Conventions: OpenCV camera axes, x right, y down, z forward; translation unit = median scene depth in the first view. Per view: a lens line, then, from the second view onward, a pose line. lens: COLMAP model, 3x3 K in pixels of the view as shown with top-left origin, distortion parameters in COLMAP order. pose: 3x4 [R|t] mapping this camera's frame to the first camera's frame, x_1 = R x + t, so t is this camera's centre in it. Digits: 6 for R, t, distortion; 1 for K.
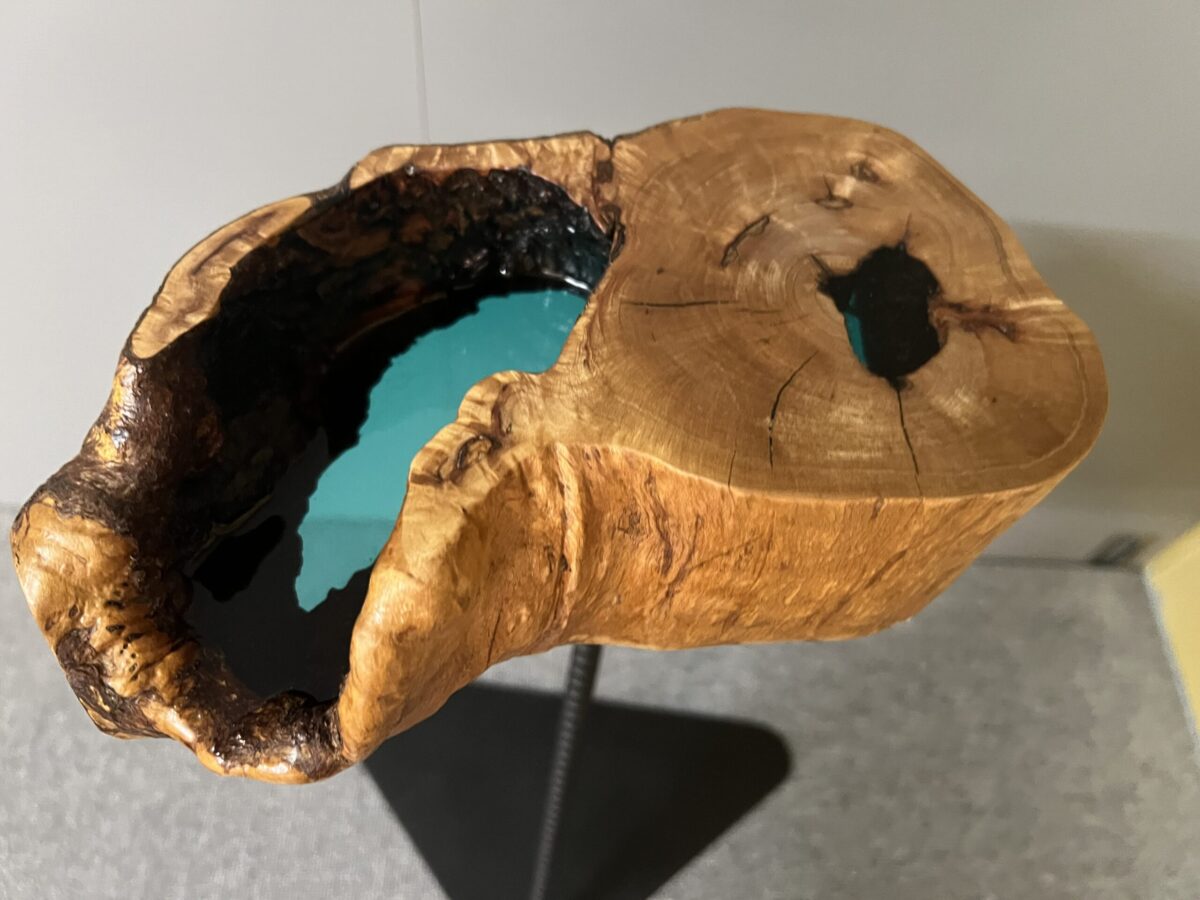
lens RADIAL K [[942.3, 0, 598.0], [0, 942.3, 450.4], [0, 0, 1]] dist [0.047371, -0.060749]
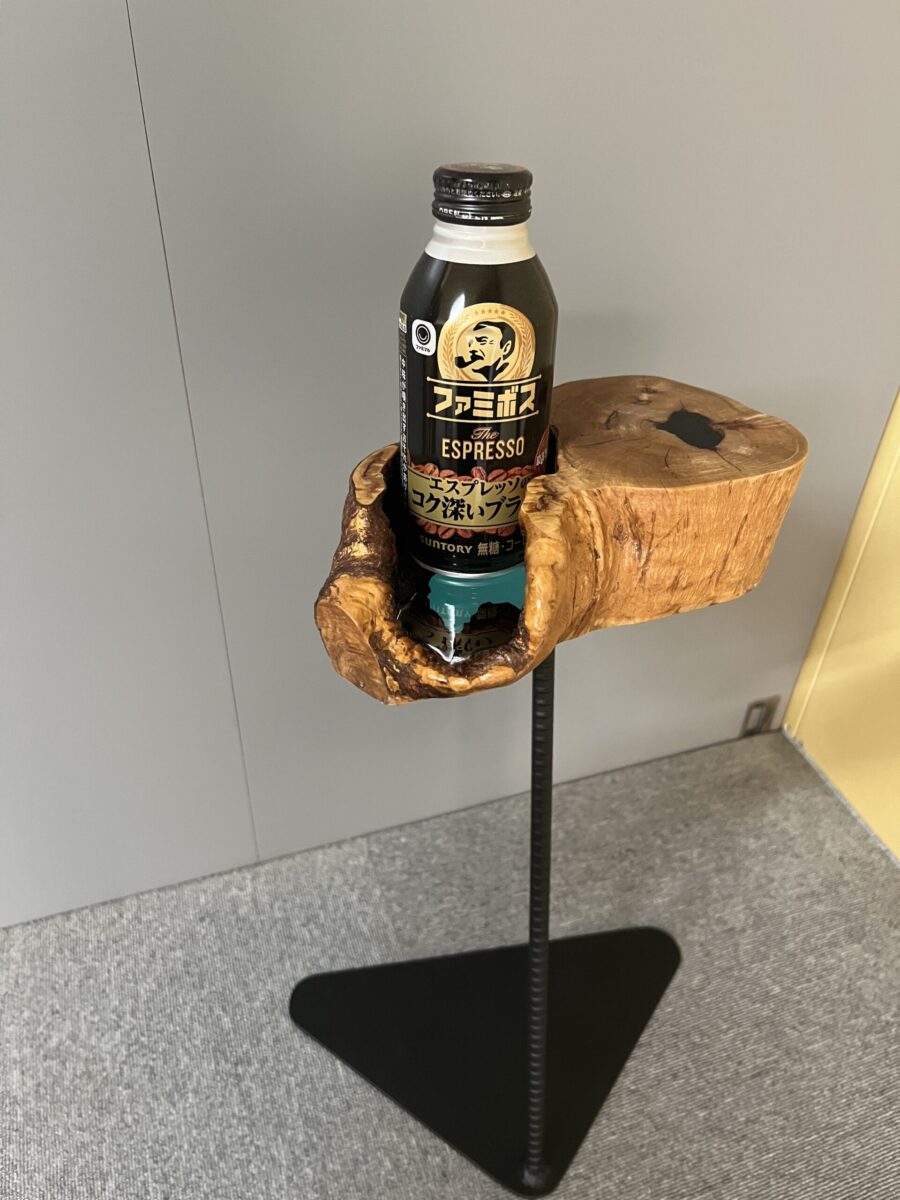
lens RADIAL K [[898.4, 0, 455.4], [0, 898.4, 606.1], [0, 0, 1]] dist [0.034151, -0.050630]
pose [[0.955276, -0.227416, 0.189022, -0.696147], [0.275111, 0.917877, -0.286035, 0.674882], [-0.108450, 0.325244, 0.939391, -0.706923]]
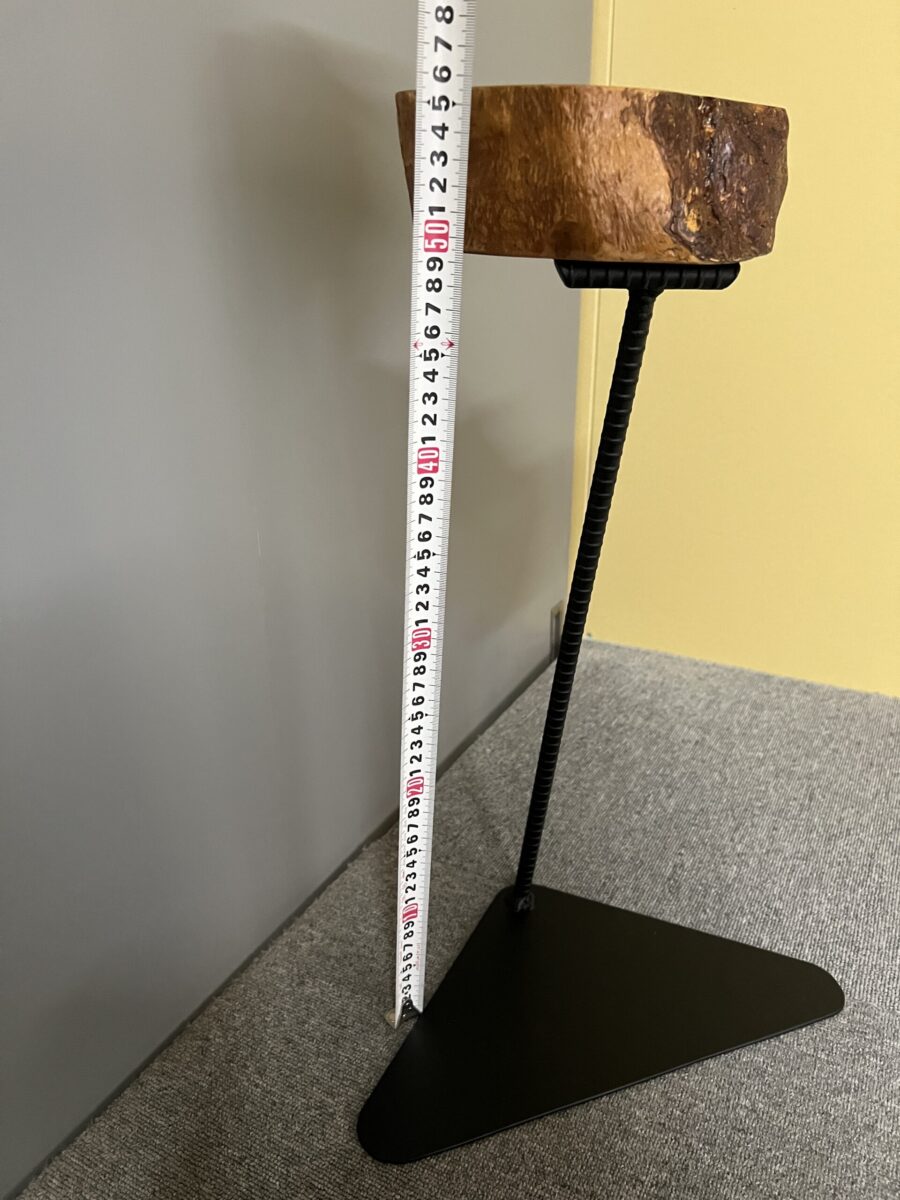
lens RADIAL K [[906.1, 0, 451.1], [0, 906.1, 594.5], [0, 0, 1]] dist [0.029921, -0.033221]
pose [[0.512175, -0.402417, 0.758773, -3.077090], [0.749751, 0.640451, -0.166421, 0.532088], [-0.418986, 0.654128, 0.629736, 0.640371]]
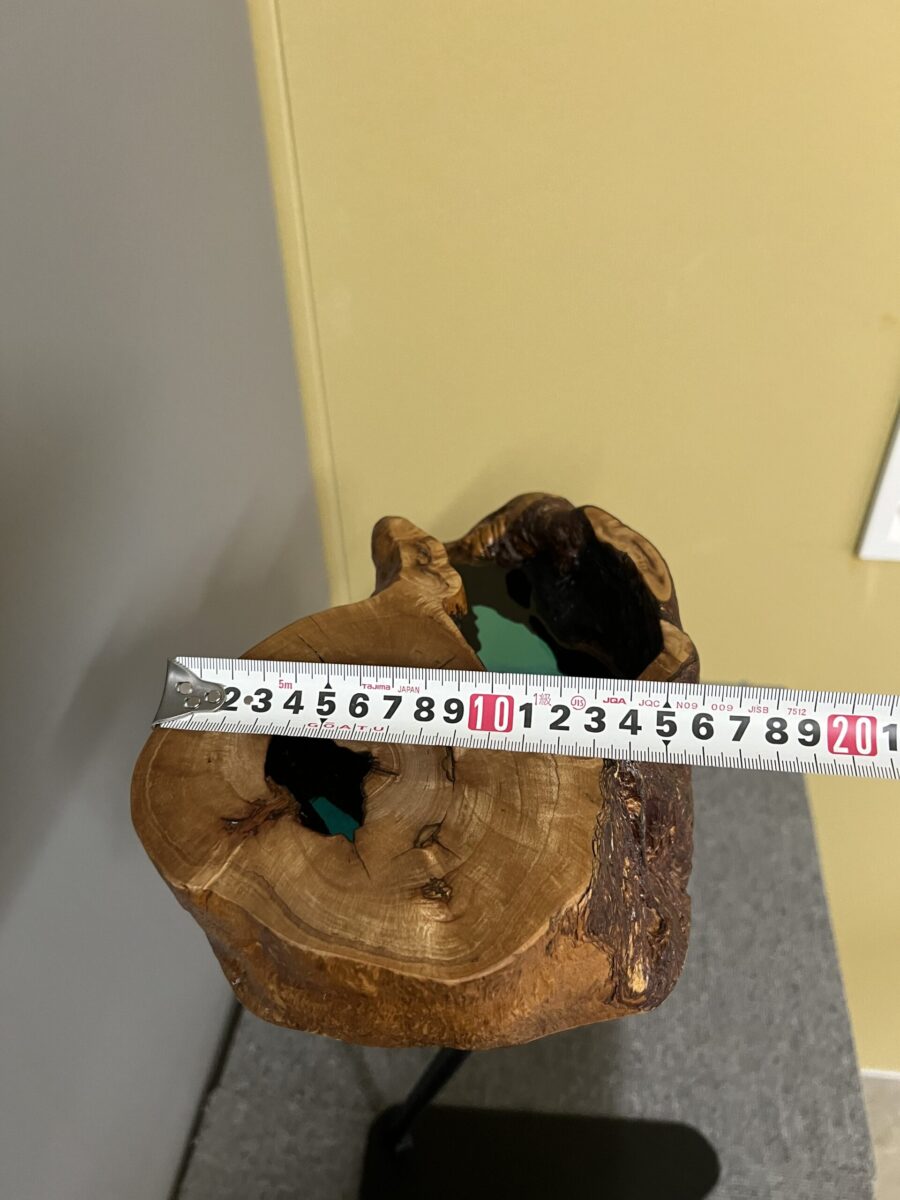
lens RADIAL K [[882.0, 0, 450.2], [0, 882.0, 608.1], [0, 0, 1]] dist [0.024340, -0.005769]
pose [[-0.681367, 0.424720, -0.596114, 0.863643], [-0.629706, 0.075006, 0.773204, -1.287006], [0.373107, 0.902213, 0.216342, 0.674194]]
